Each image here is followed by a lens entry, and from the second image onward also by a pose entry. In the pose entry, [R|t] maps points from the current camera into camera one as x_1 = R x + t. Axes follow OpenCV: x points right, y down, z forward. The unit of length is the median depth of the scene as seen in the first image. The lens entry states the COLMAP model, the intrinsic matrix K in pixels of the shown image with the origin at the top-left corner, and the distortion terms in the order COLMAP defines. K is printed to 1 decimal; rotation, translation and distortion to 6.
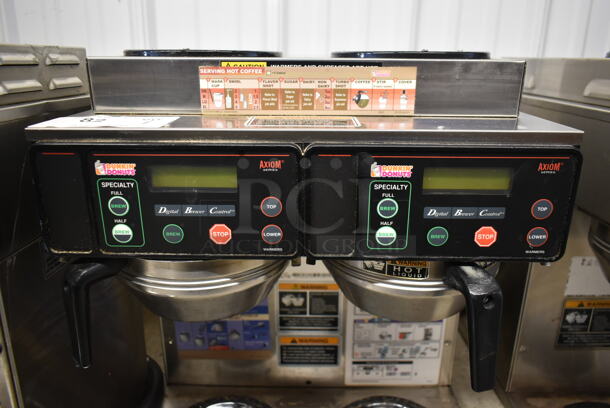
lens RADIAL K [[462.9, 0, 307.1], [0, 462.9, 204.4], [0, 0, 1]] dist [-0.019868, 0.005037]
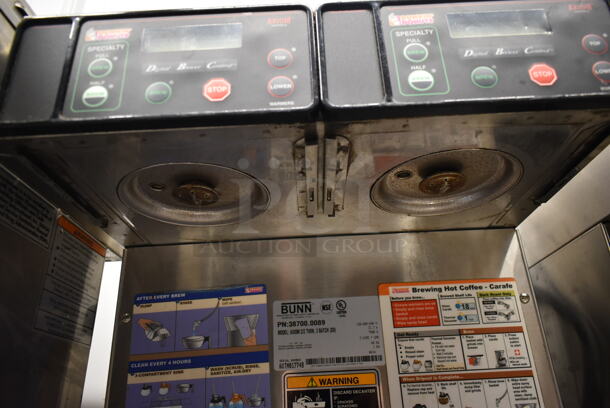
lens RADIAL K [[462.9, 0, 307.1], [0, 462.9, 204.4], [0, 0, 1]] dist [-0.019868, 0.005037]
pose [[0.998866, -0.045436, 0.014209, -0.030074], [0.042949, 0.731307, -0.680695, 0.454864], [0.020537, 0.680533, 0.732429, 0.325200]]
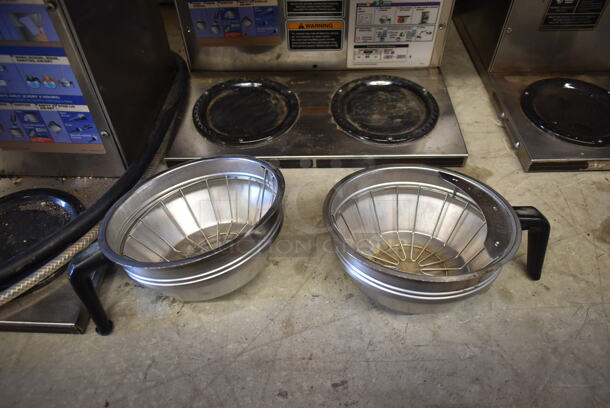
lens RADIAL K [[462.9, 0, 307.1], [0, 462.9, 204.4], [0, 0, 1]] dist [-0.019868, 0.005037]
pose [[0.999813, -0.015606, -0.011457, -0.009338], [0.019290, 0.853539, 0.520671, 0.091286], [0.001654, -0.520795, 0.853680, -0.161145]]
